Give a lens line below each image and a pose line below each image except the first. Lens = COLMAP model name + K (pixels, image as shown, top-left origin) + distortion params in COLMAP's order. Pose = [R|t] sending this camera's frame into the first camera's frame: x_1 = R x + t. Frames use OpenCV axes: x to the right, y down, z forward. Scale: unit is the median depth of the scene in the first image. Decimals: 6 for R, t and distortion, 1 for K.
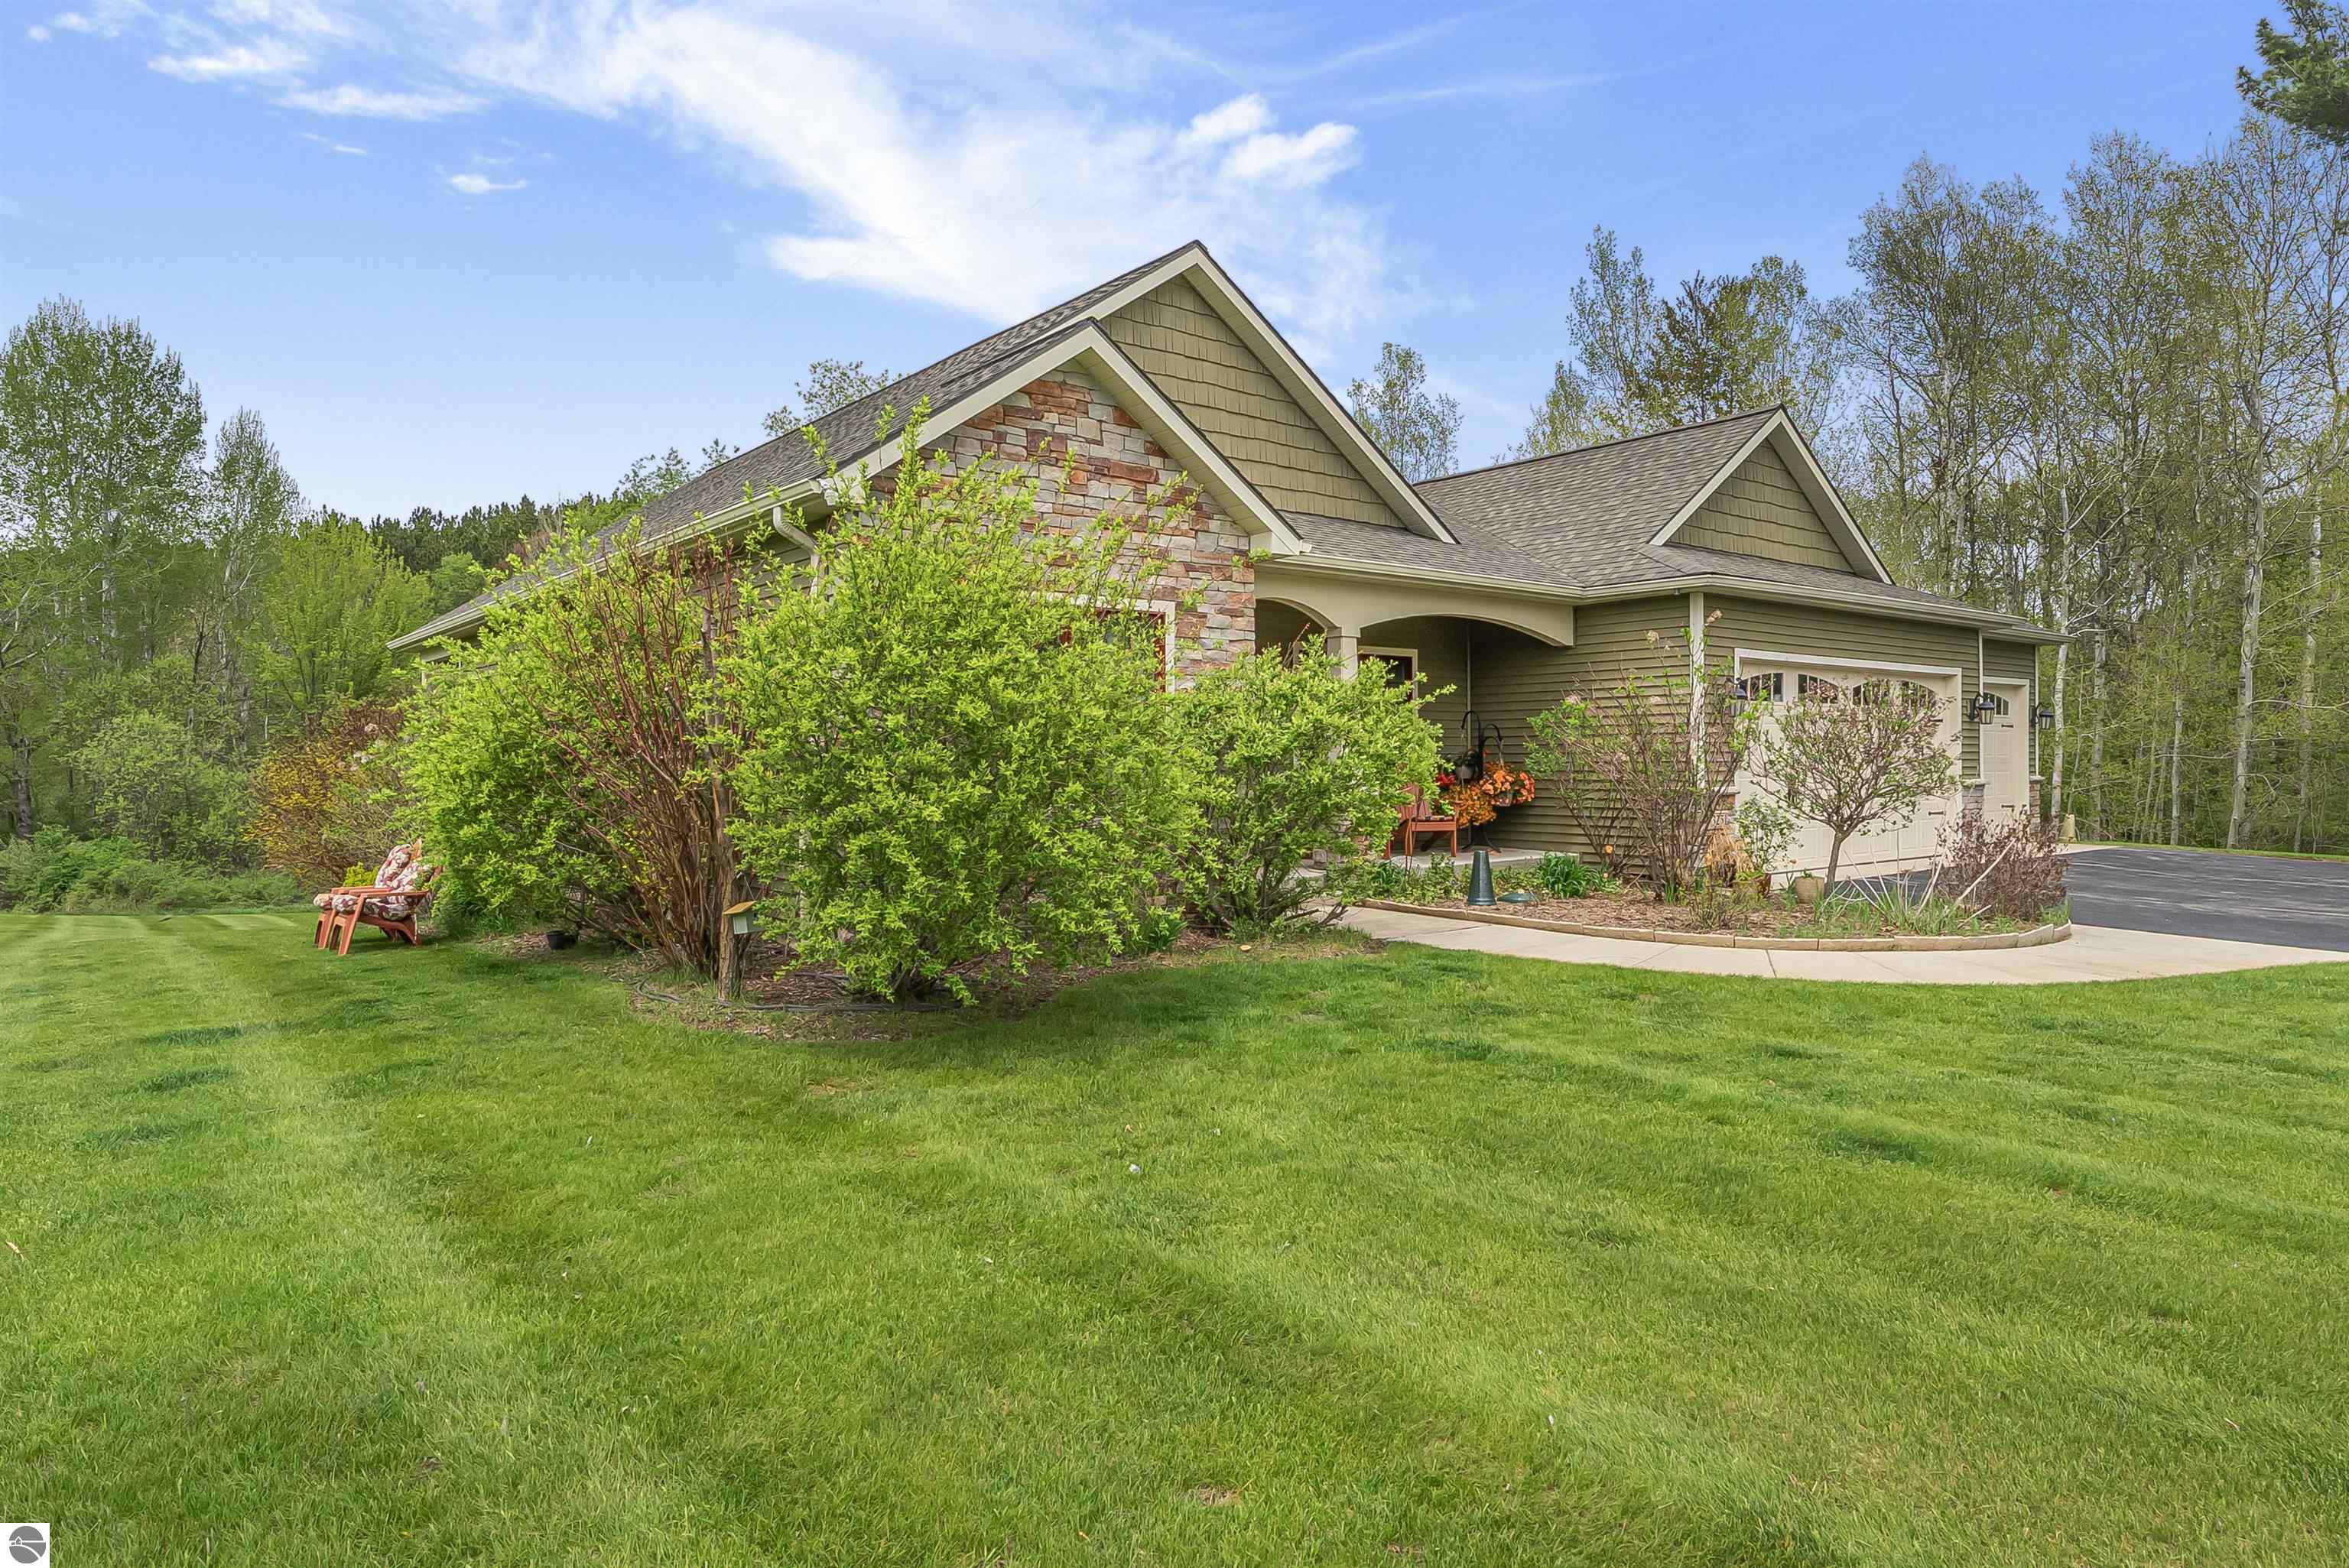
lens RADIAL K [[1390.7, 0, 1174.5], [0, 1390.7, 784.0], [0, 0, 1]] dist [-0.000101, -0.000524]
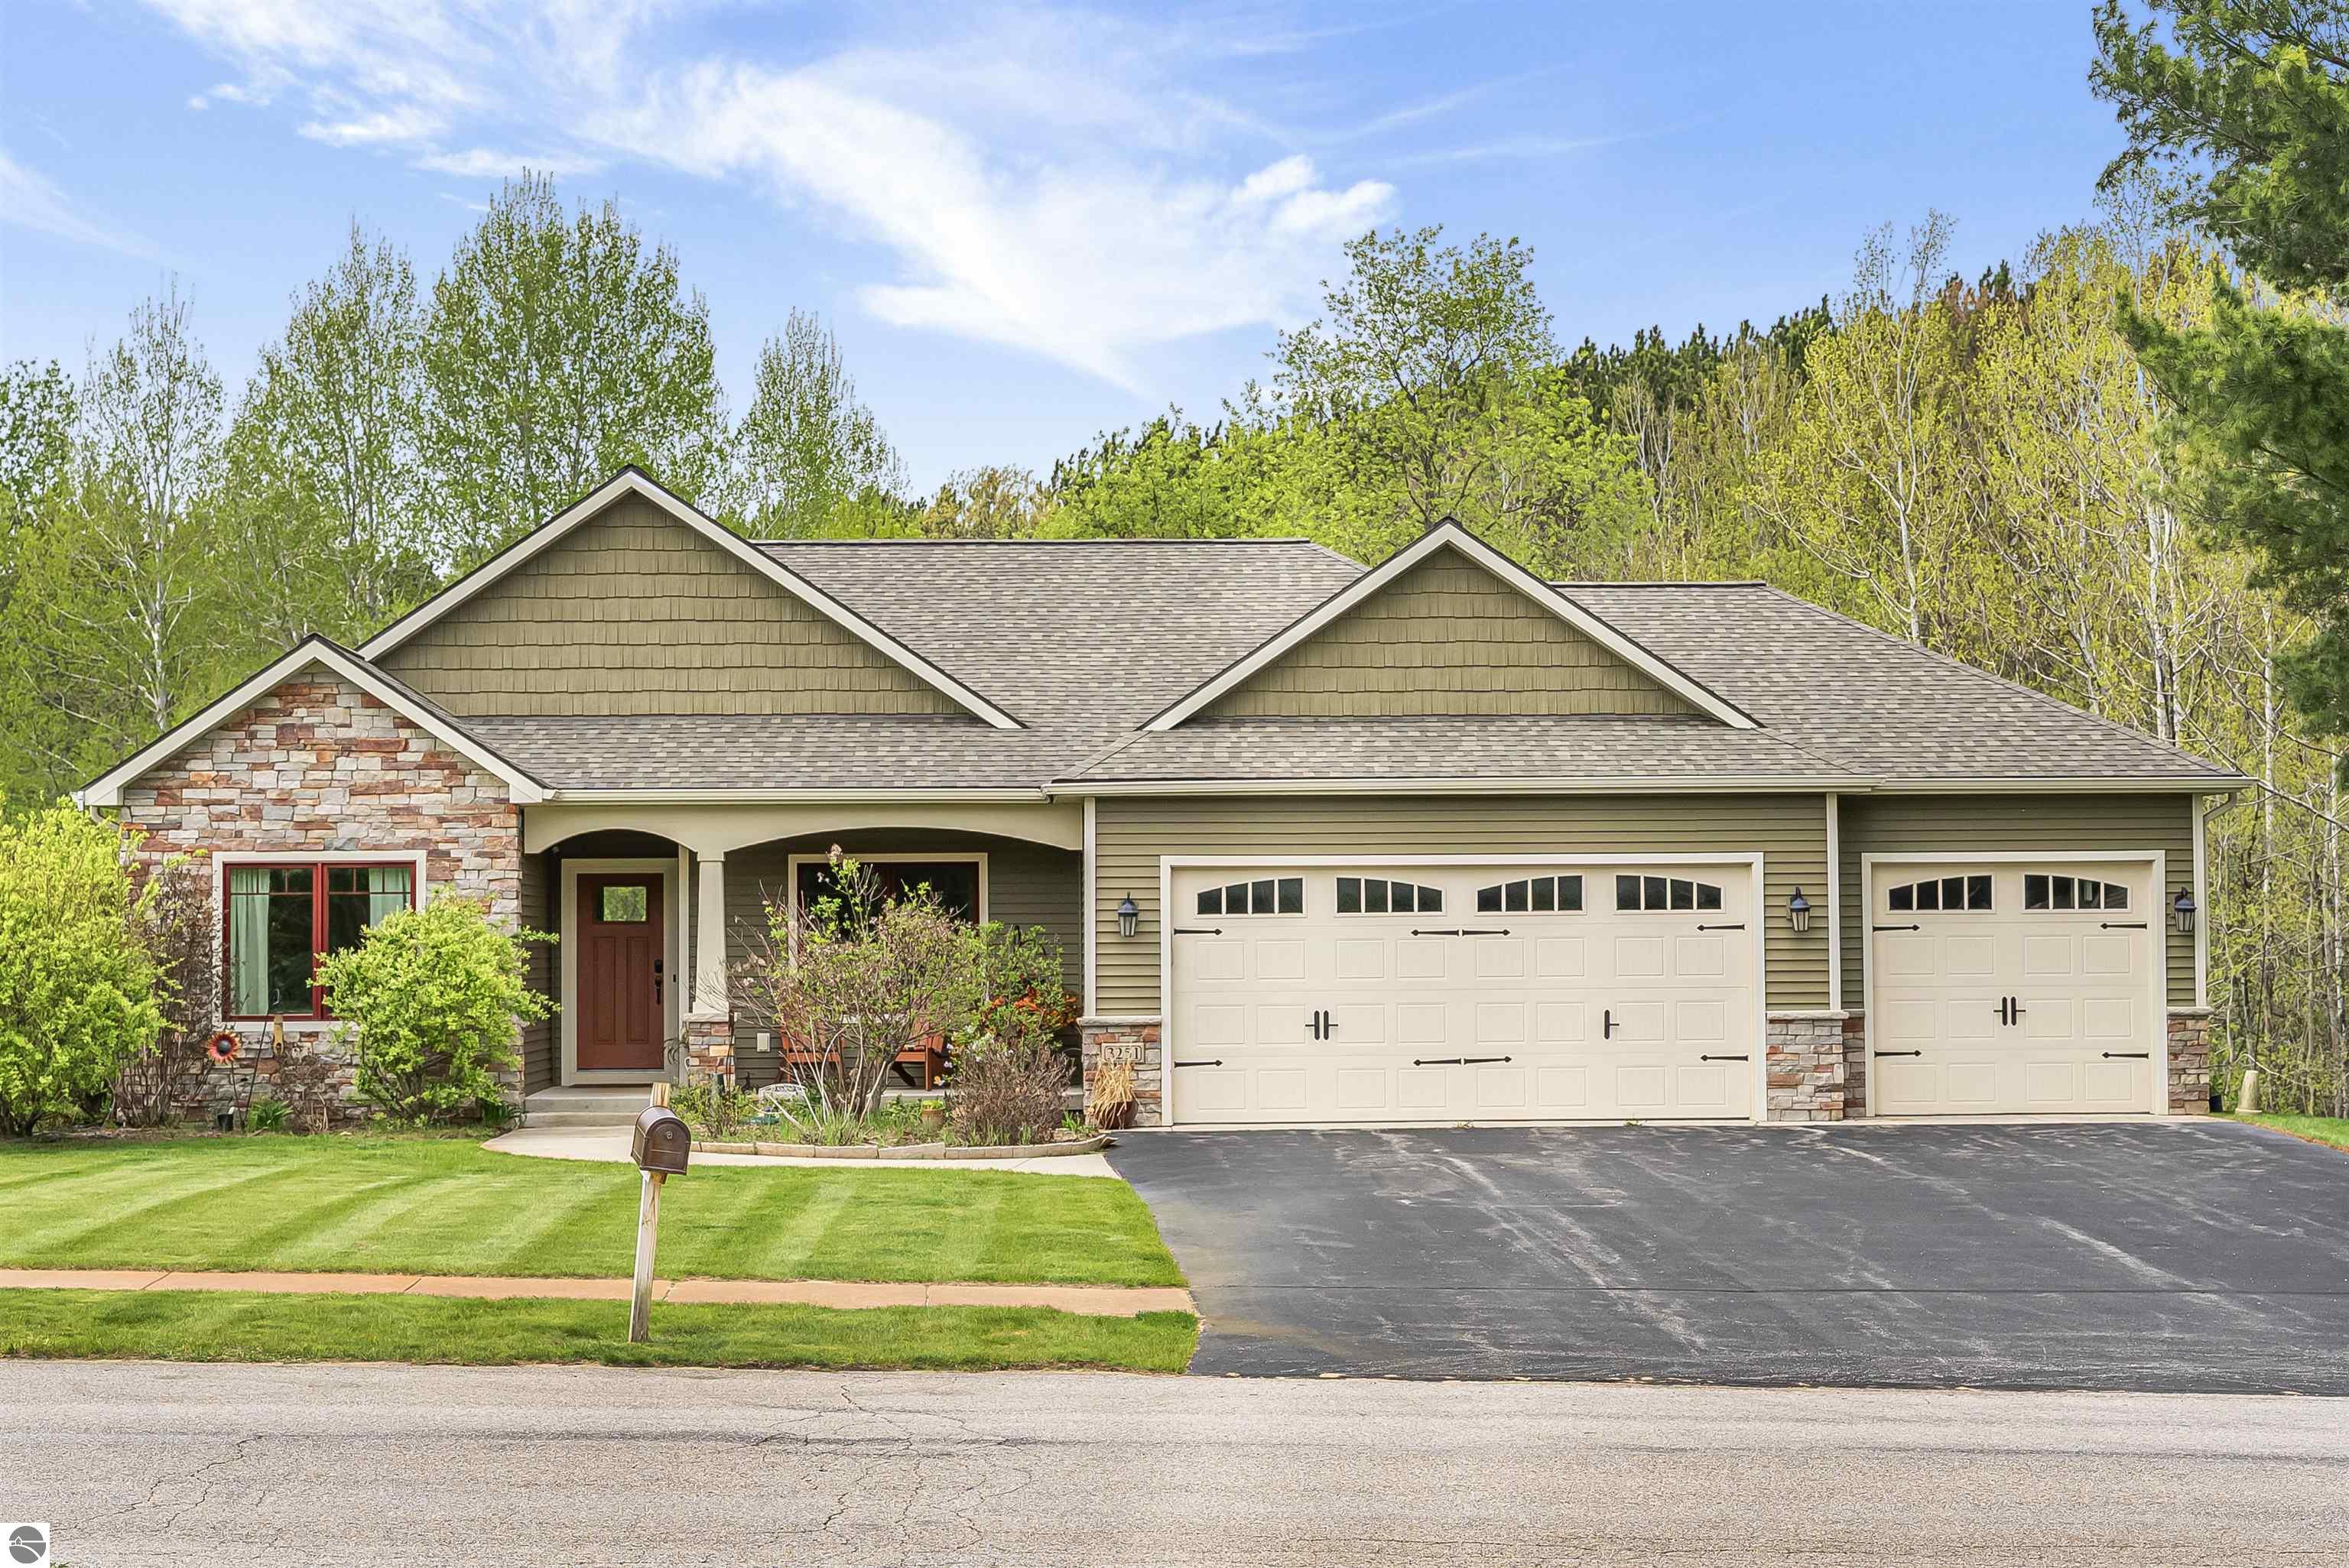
lens RADIAL K [[4193.1, 0, 1174.5], [0, 4193.1, 784.0], [0, 0, 1]] dist [-0.041954, 0.003451]
pose [[0.807549, -0.024091, -0.589308, 2.518842], [-0.006327, 0.998754, -0.049500, -0.016468], [0.589767, 0.043702, 0.806390, -1.428835]]
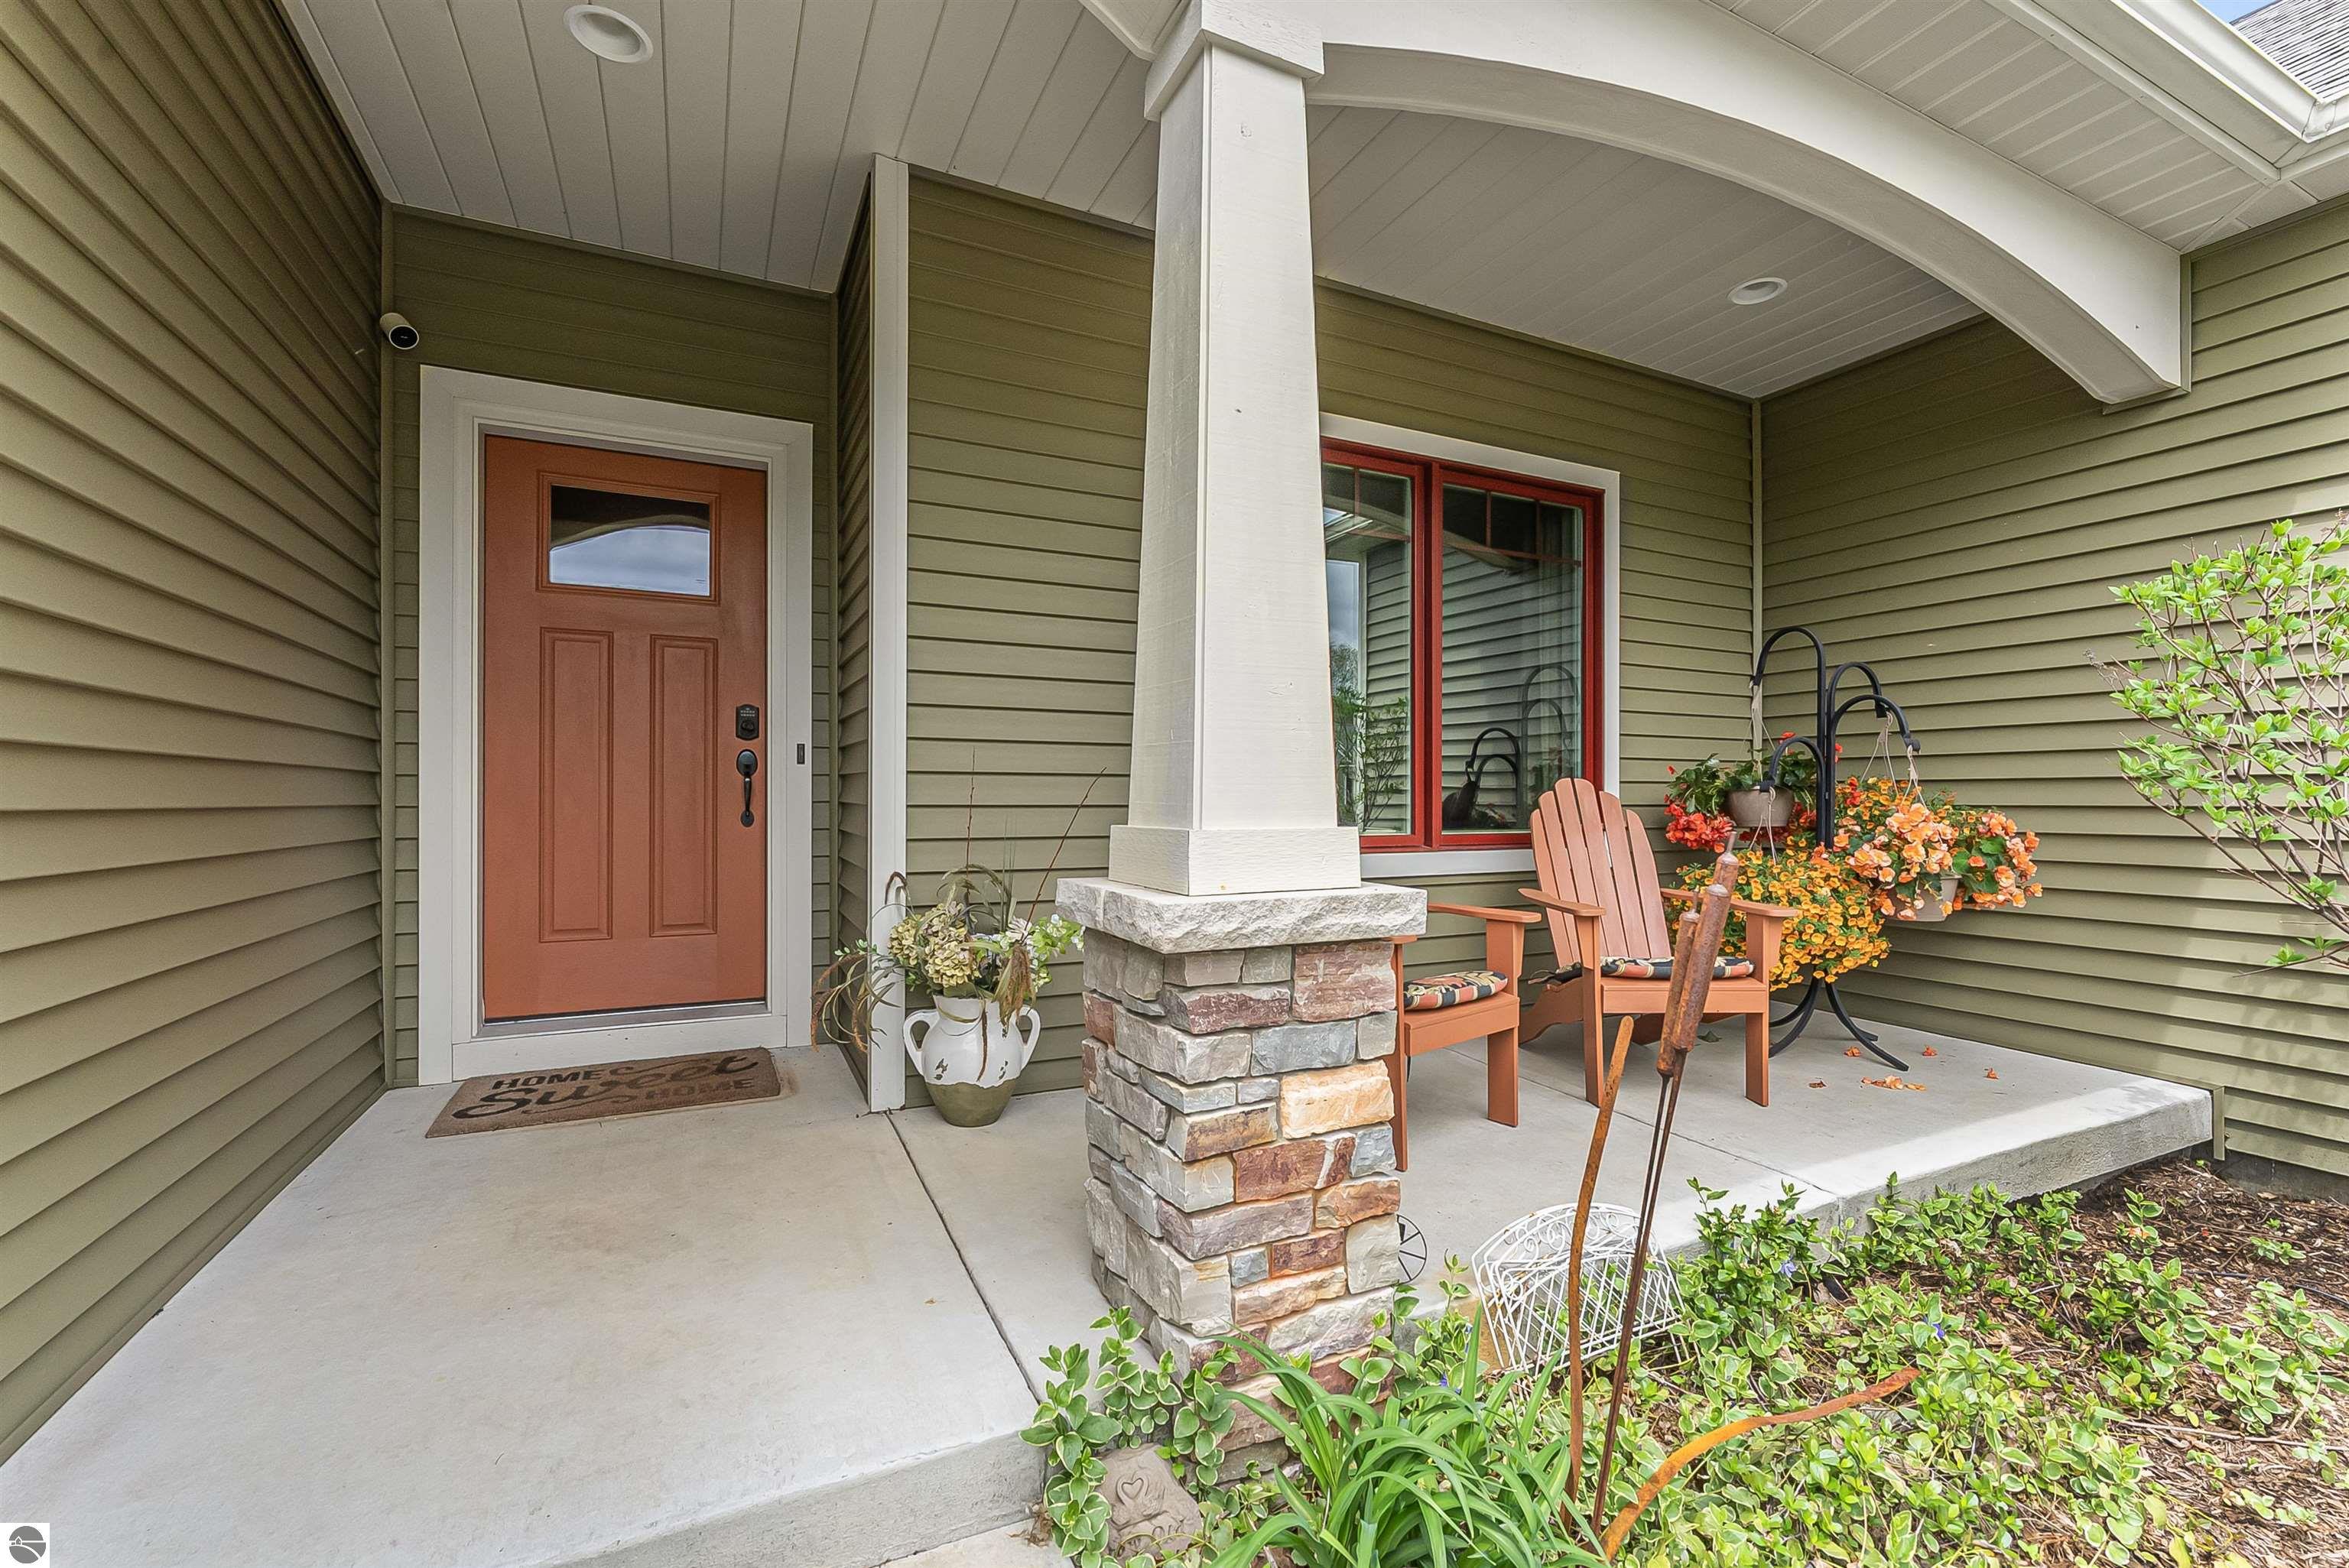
lens RADIAL K [[993.0, 0, 1186.9], [0, 993.0, 798.6], [0, 0, 1]] dist [-0.003772, 0.000320]
pose [[0.978125, 0.005460, -0.207946, 0.167209], [-0.009278, 0.999806, -0.017391, -0.007373], [0.207811, 0.018940, 0.977986, 1.014603]]
